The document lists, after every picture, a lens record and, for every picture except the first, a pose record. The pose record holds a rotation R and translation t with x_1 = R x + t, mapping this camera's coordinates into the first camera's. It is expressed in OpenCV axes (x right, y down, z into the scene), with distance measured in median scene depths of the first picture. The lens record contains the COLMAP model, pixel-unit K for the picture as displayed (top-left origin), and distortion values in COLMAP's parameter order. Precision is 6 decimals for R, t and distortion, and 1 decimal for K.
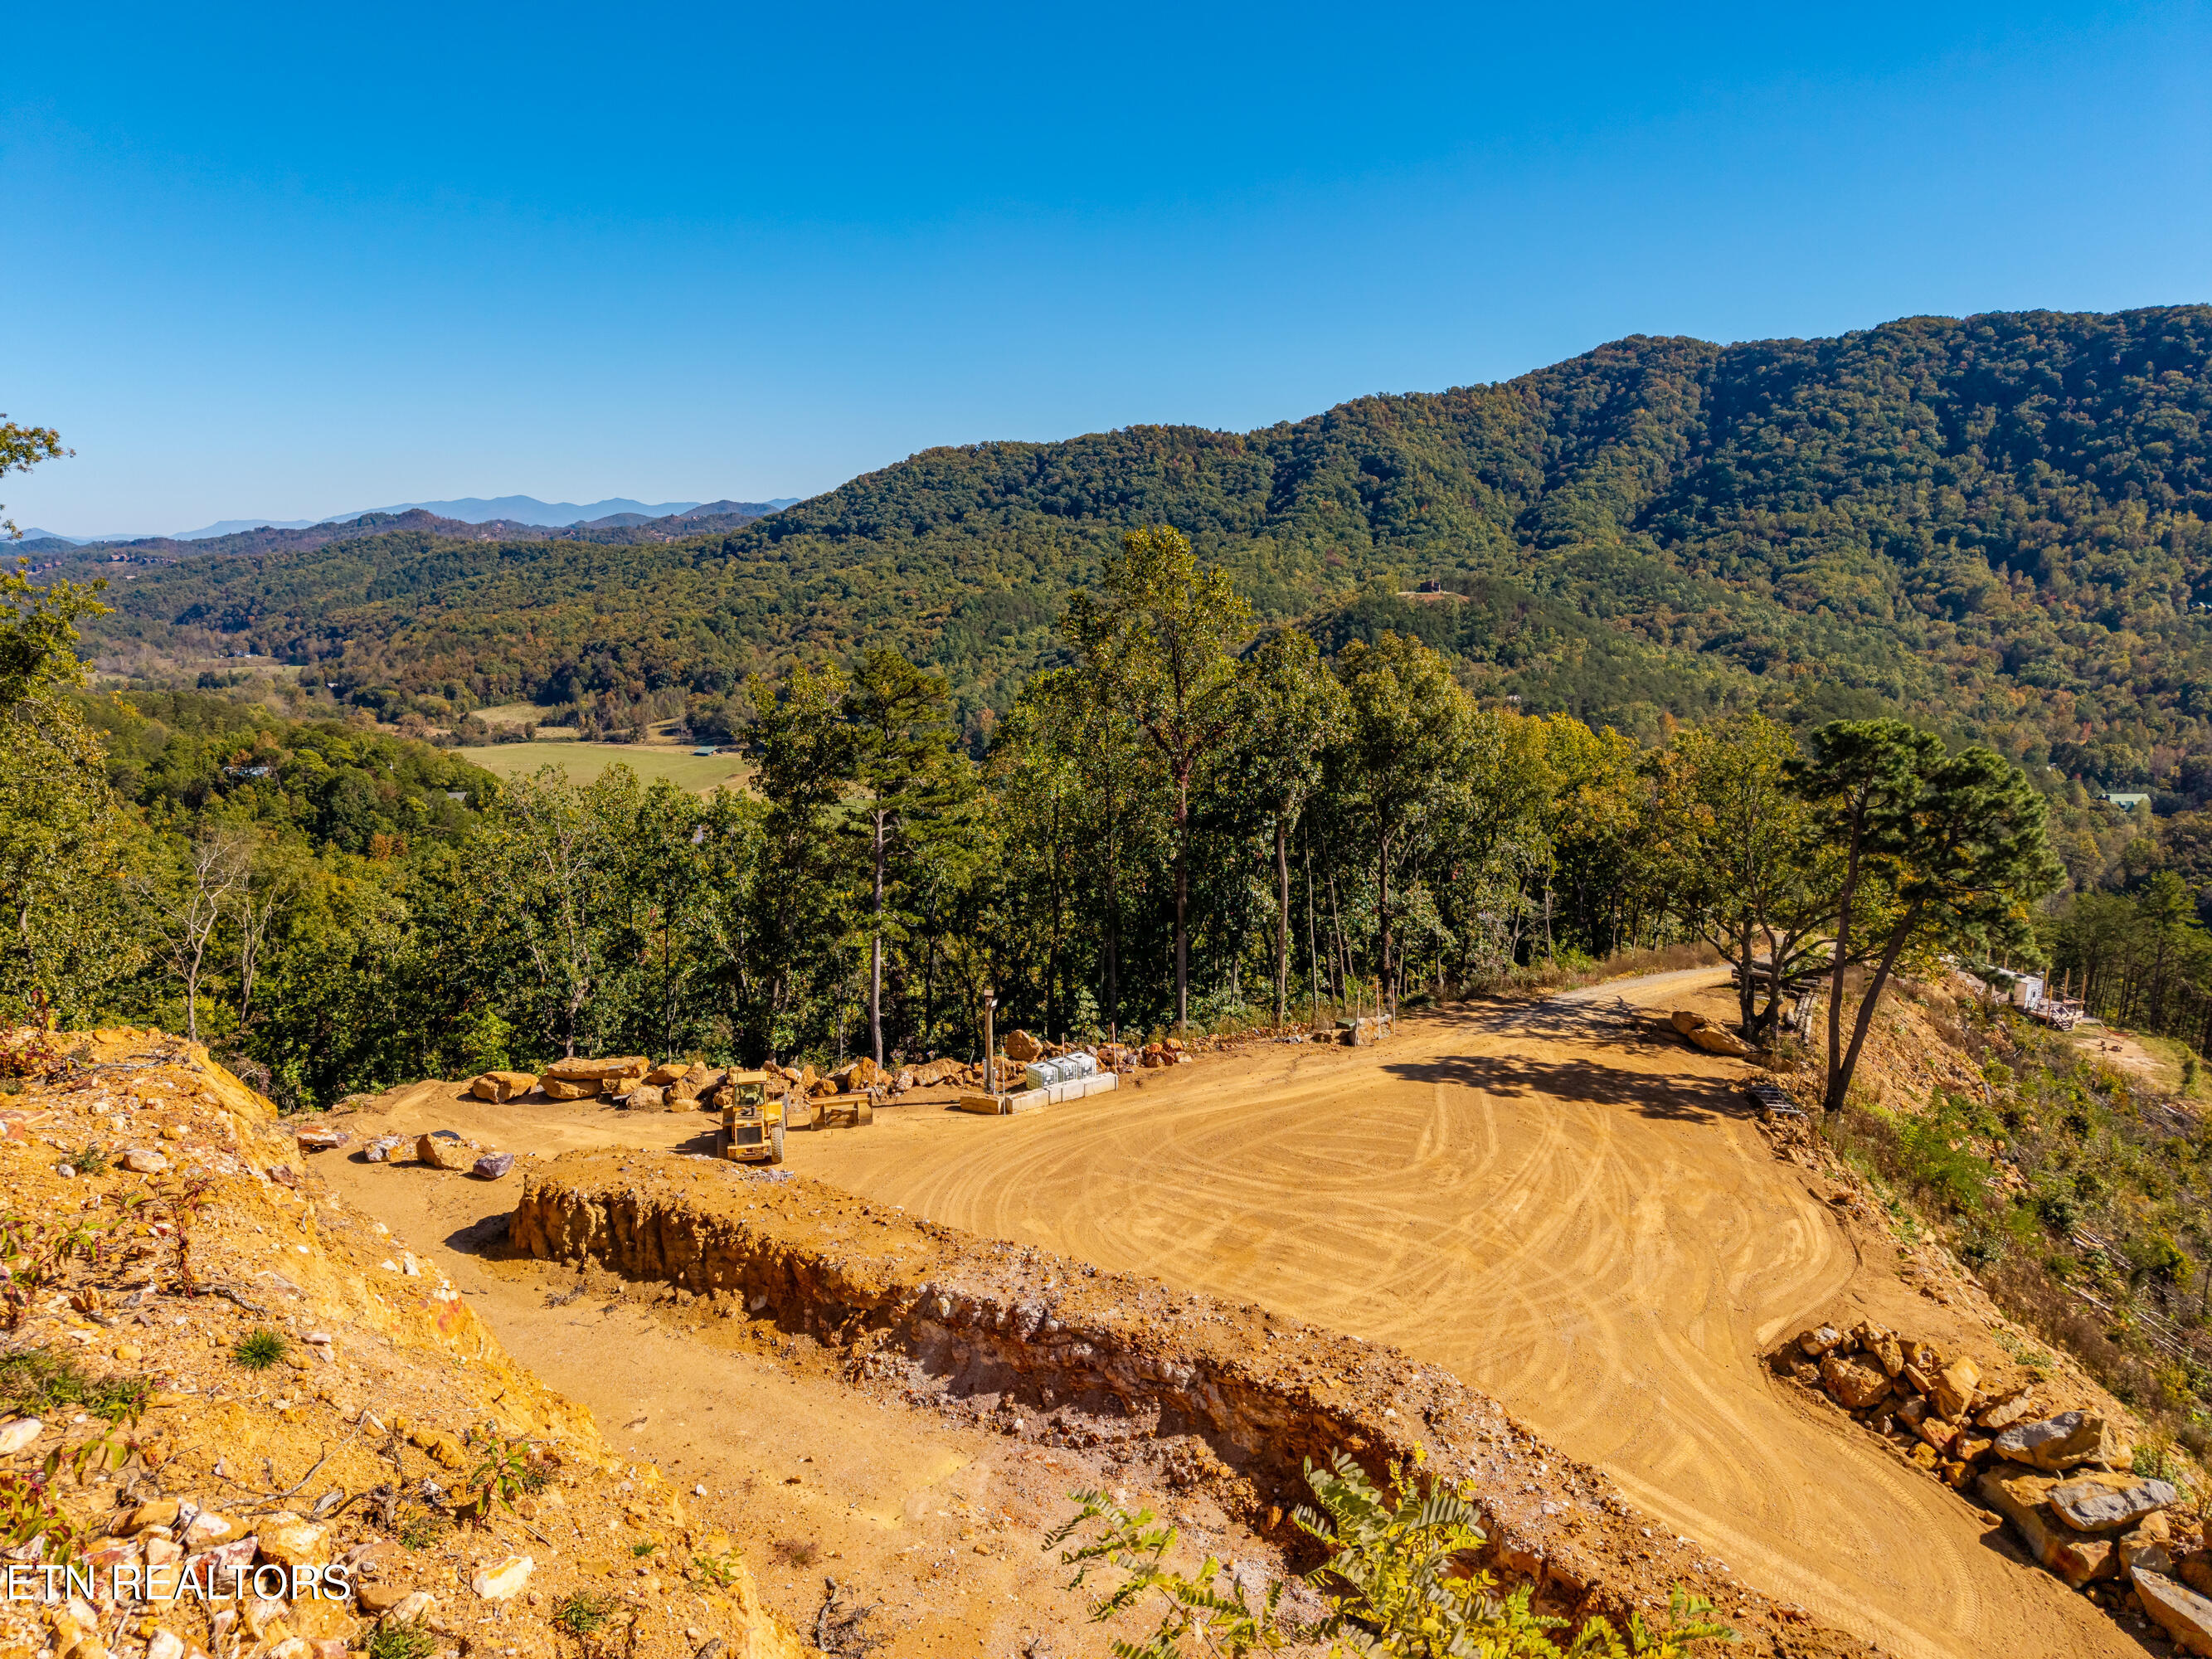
lens RADIAL K [[1465.0, 0, 1107.2], [0, 1465.0, 833.5], [0, 0, 1]] dist [0.063574, -0.055912]
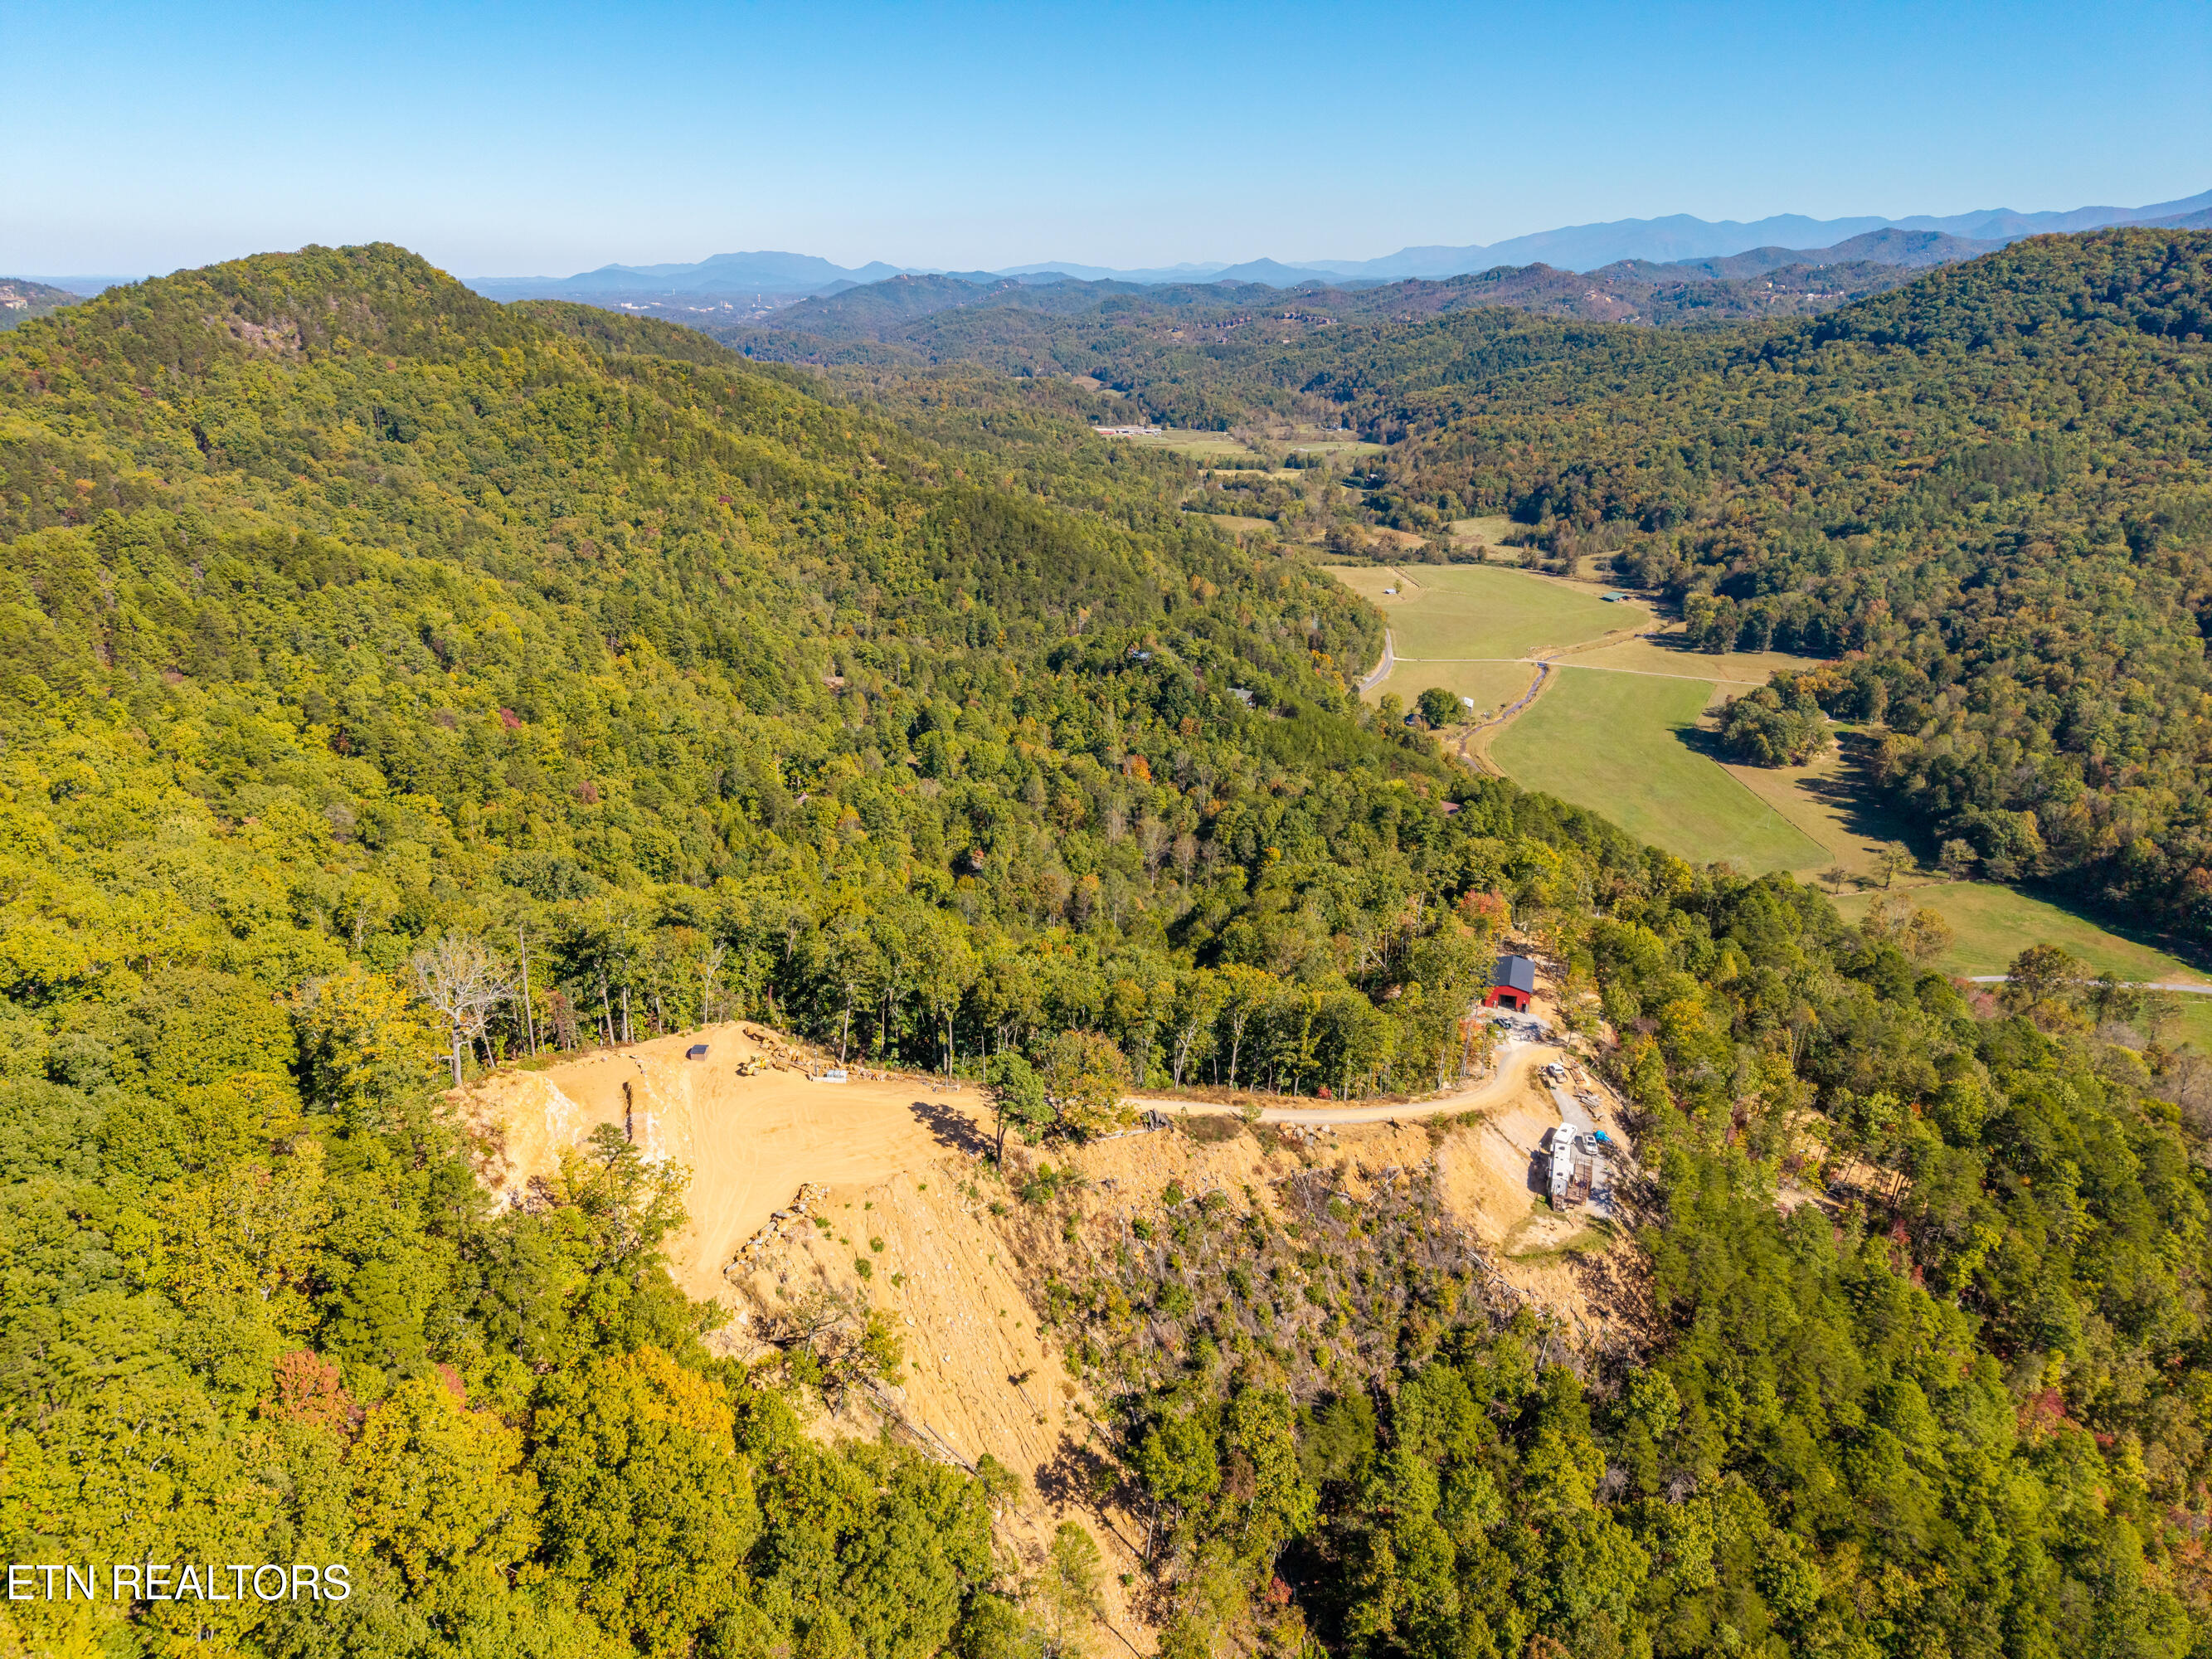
lens RADIAL K [[1465.0, 0, 1116.1], [0, 1465.0, 829.5], [0, 0, 1]] dist [0.063574, -0.055912]
pose [[0.758559, 0.233214, -0.608440, 0.116665], [-0.126461, 0.968693, 0.213637, -0.059239], [0.639215, -0.085112, 0.764304, -0.060637]]
